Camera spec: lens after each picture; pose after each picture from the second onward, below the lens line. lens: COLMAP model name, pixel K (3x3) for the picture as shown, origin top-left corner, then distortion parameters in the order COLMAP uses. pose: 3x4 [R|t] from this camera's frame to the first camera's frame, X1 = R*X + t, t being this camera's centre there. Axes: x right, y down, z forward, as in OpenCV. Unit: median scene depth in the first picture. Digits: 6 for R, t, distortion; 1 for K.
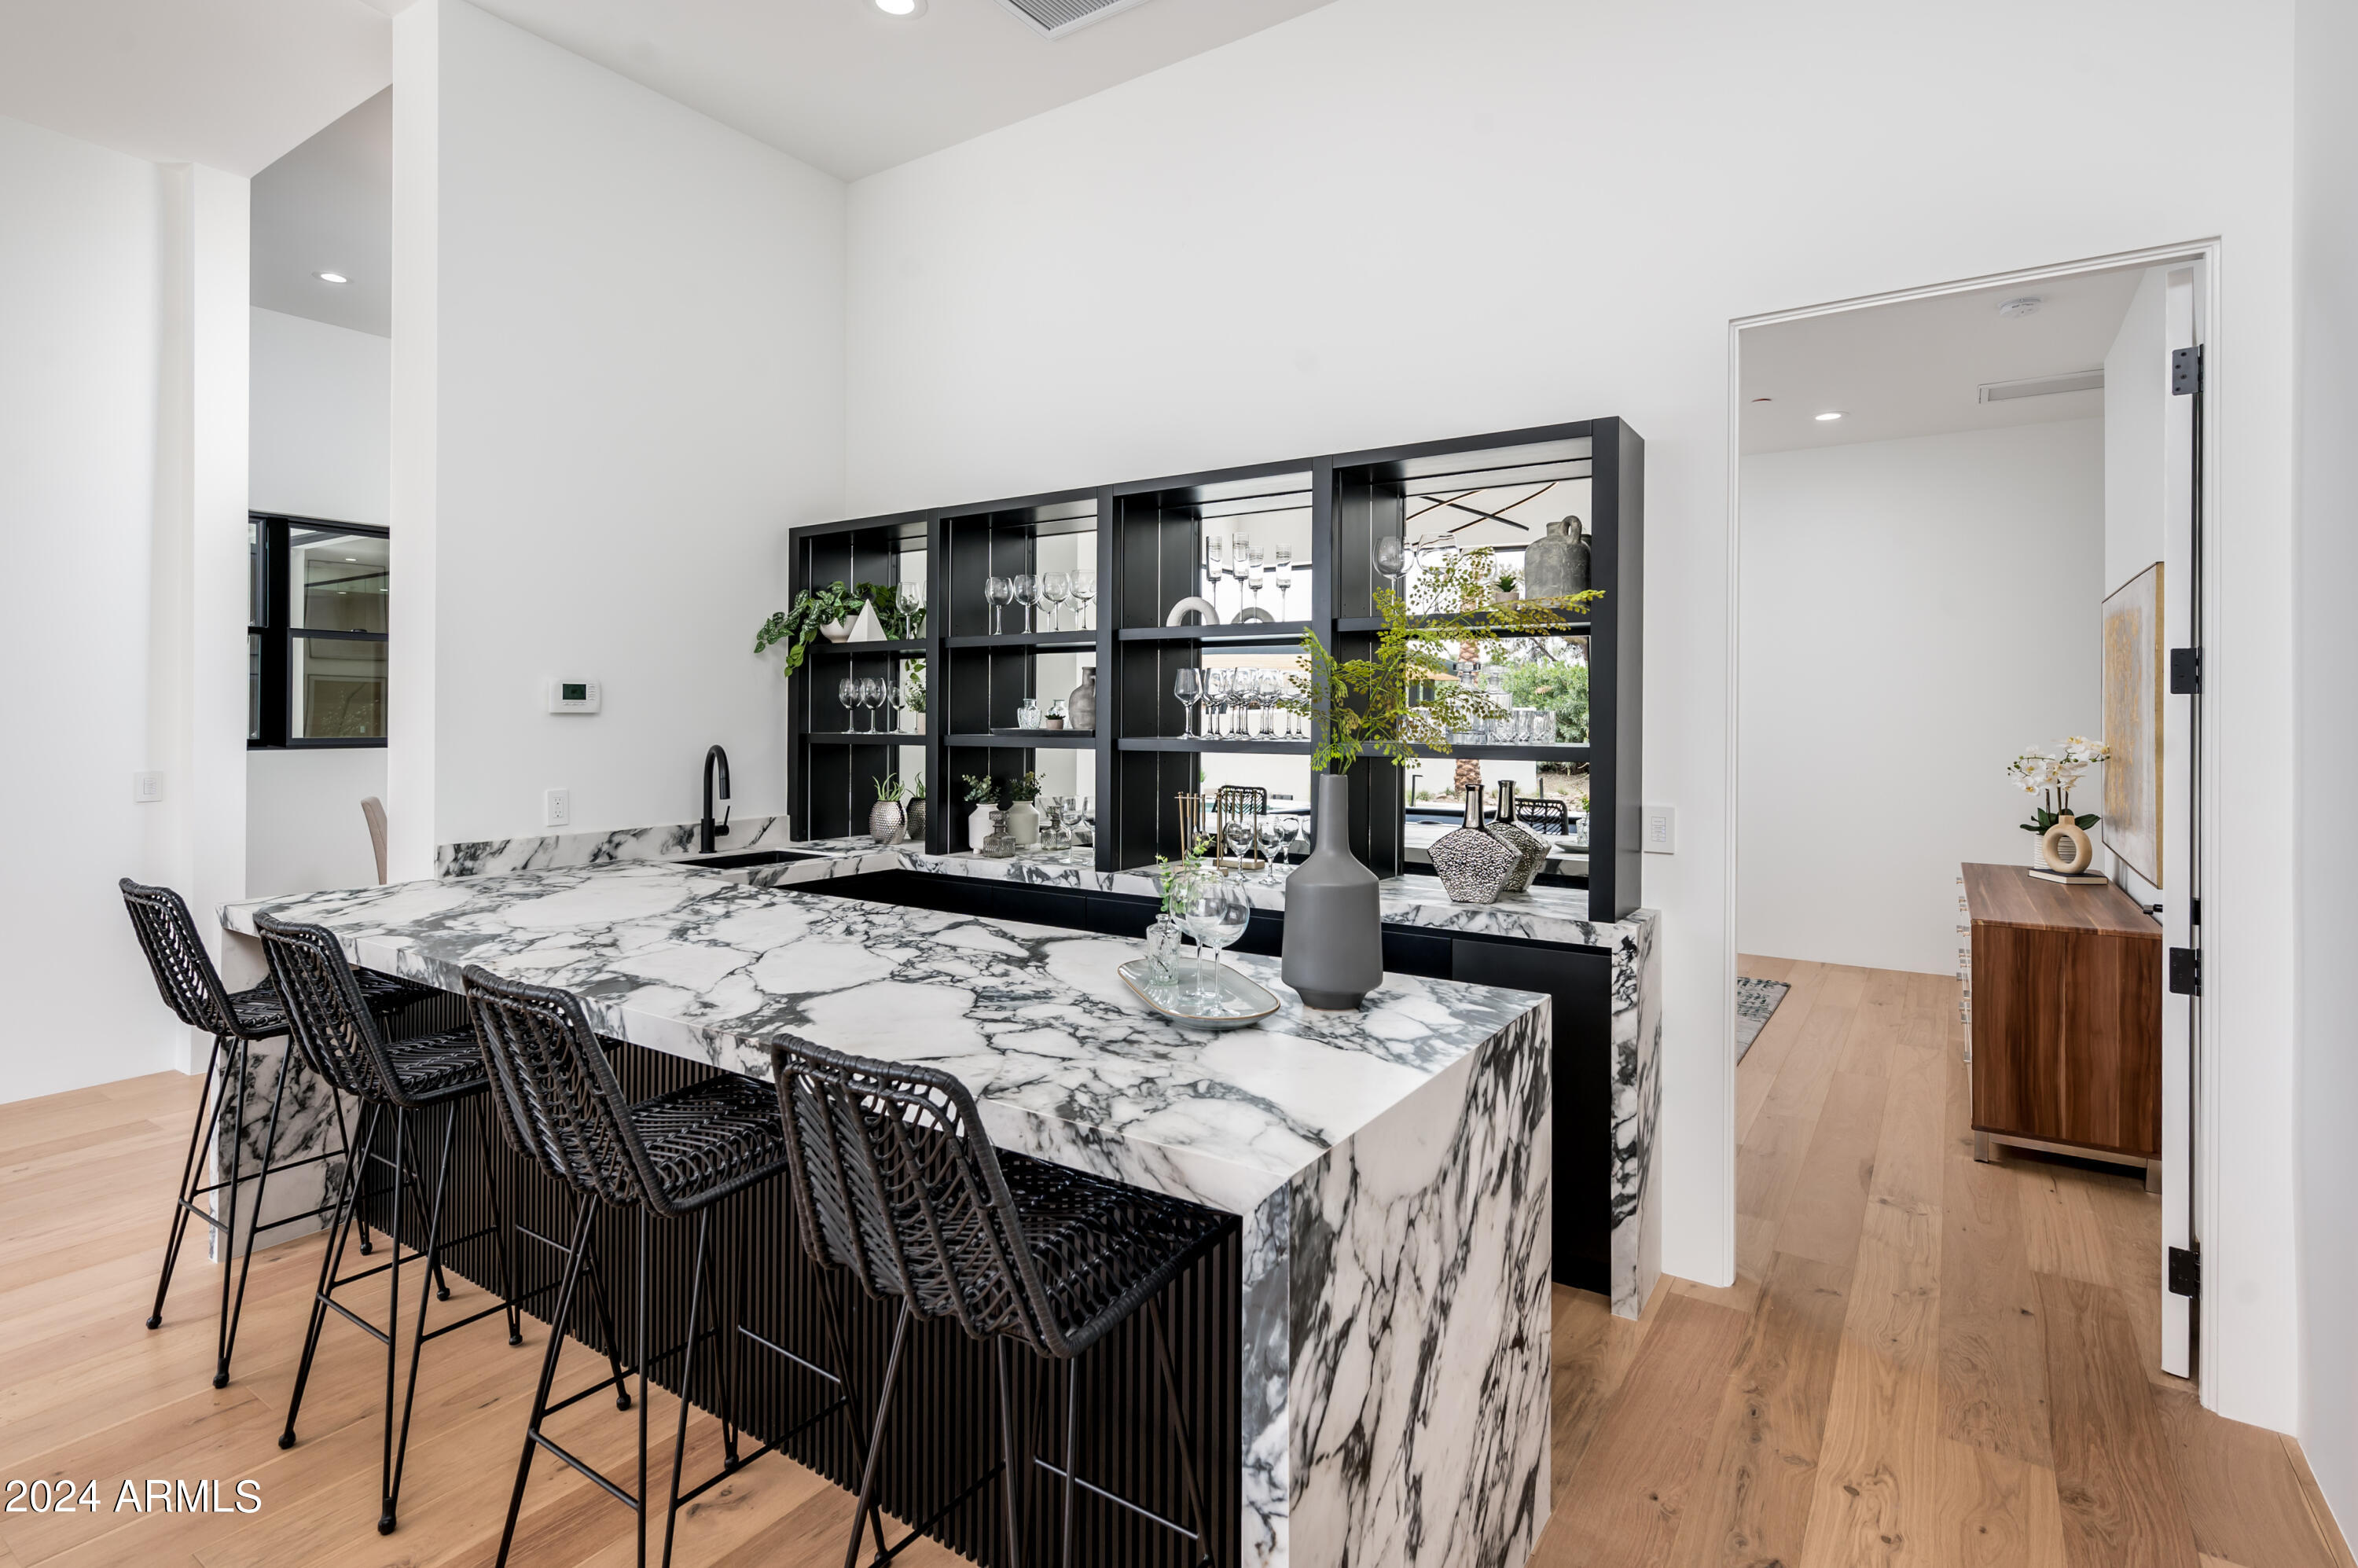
lens RADIAL K [[1160.6, 0, 1190.1], [0, 1160.6, 707.9], [0, 0, 1]] dist [-0.000326, 0.000055]
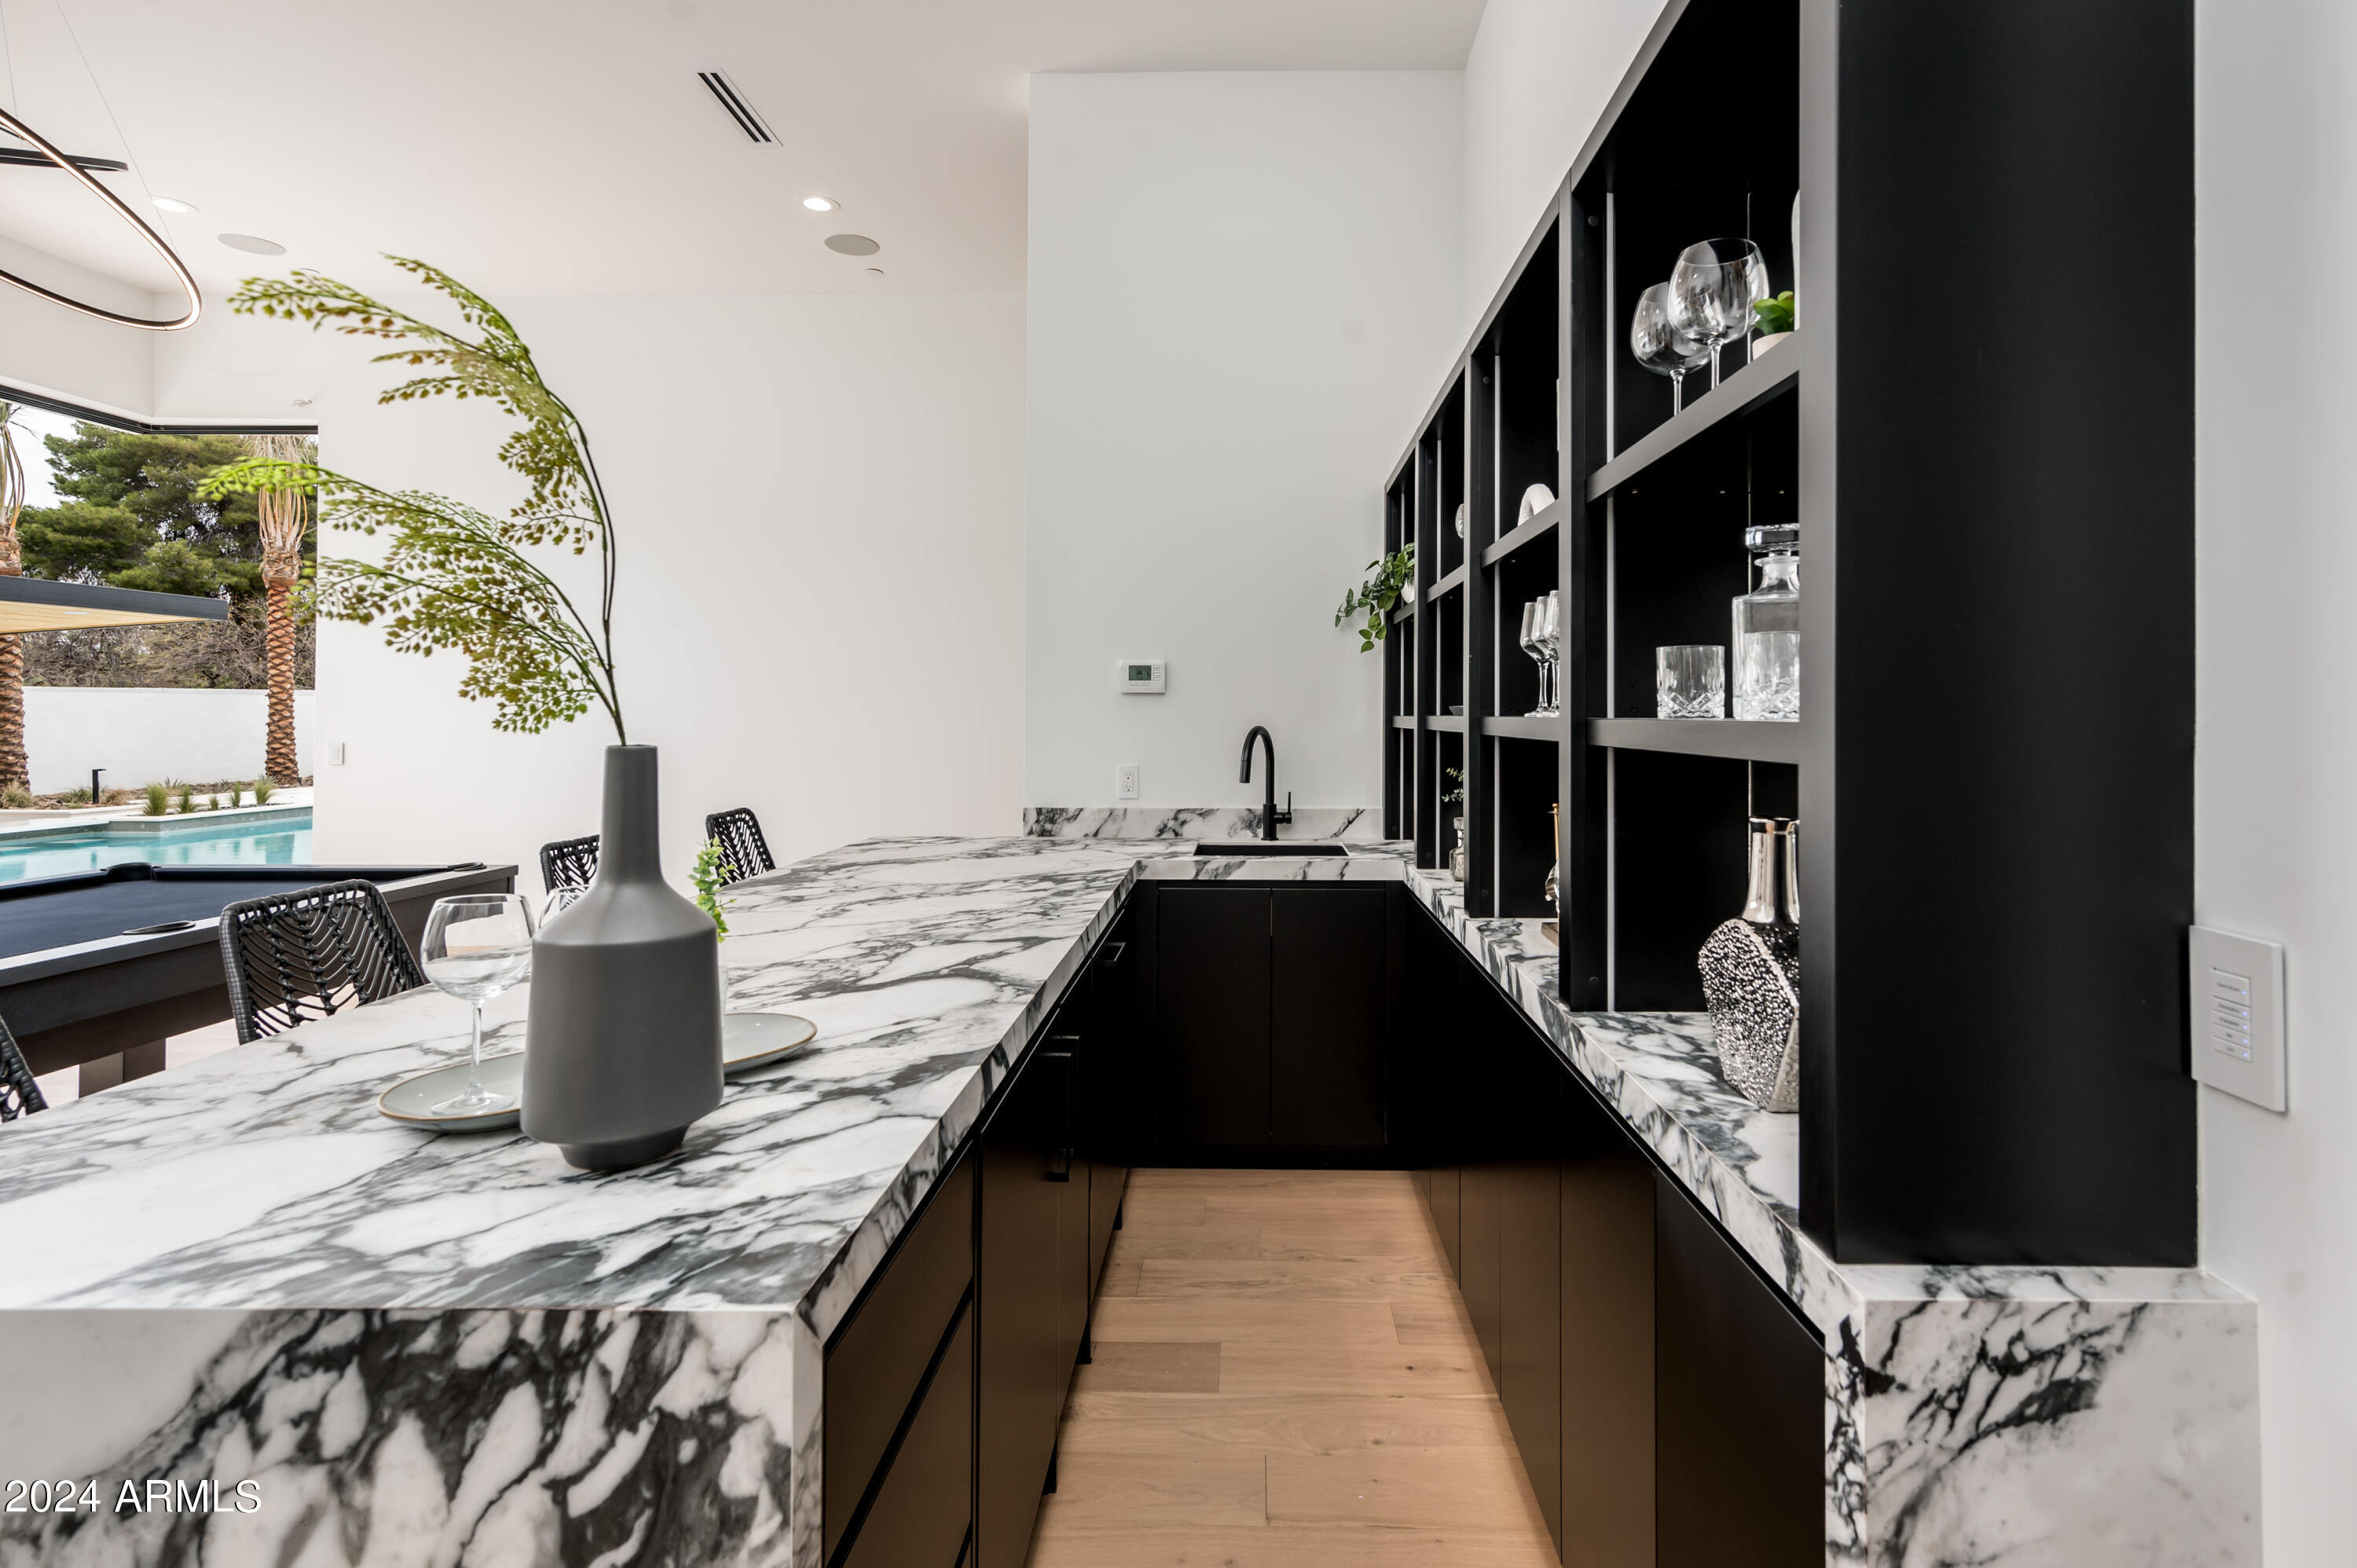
lens RADIAL K [[1160.1, 0, 1189.6], [0, 1160.1, 707.9], [0, 0, 1]] dist [-0.000326, 0.000055]
pose [[0.540010, -0.003657, -0.841651, 0.380619], [0.002359, 0.999993, -0.002832, 0.021090], [0.841655, -0.000457, 0.540015, 0.473461]]
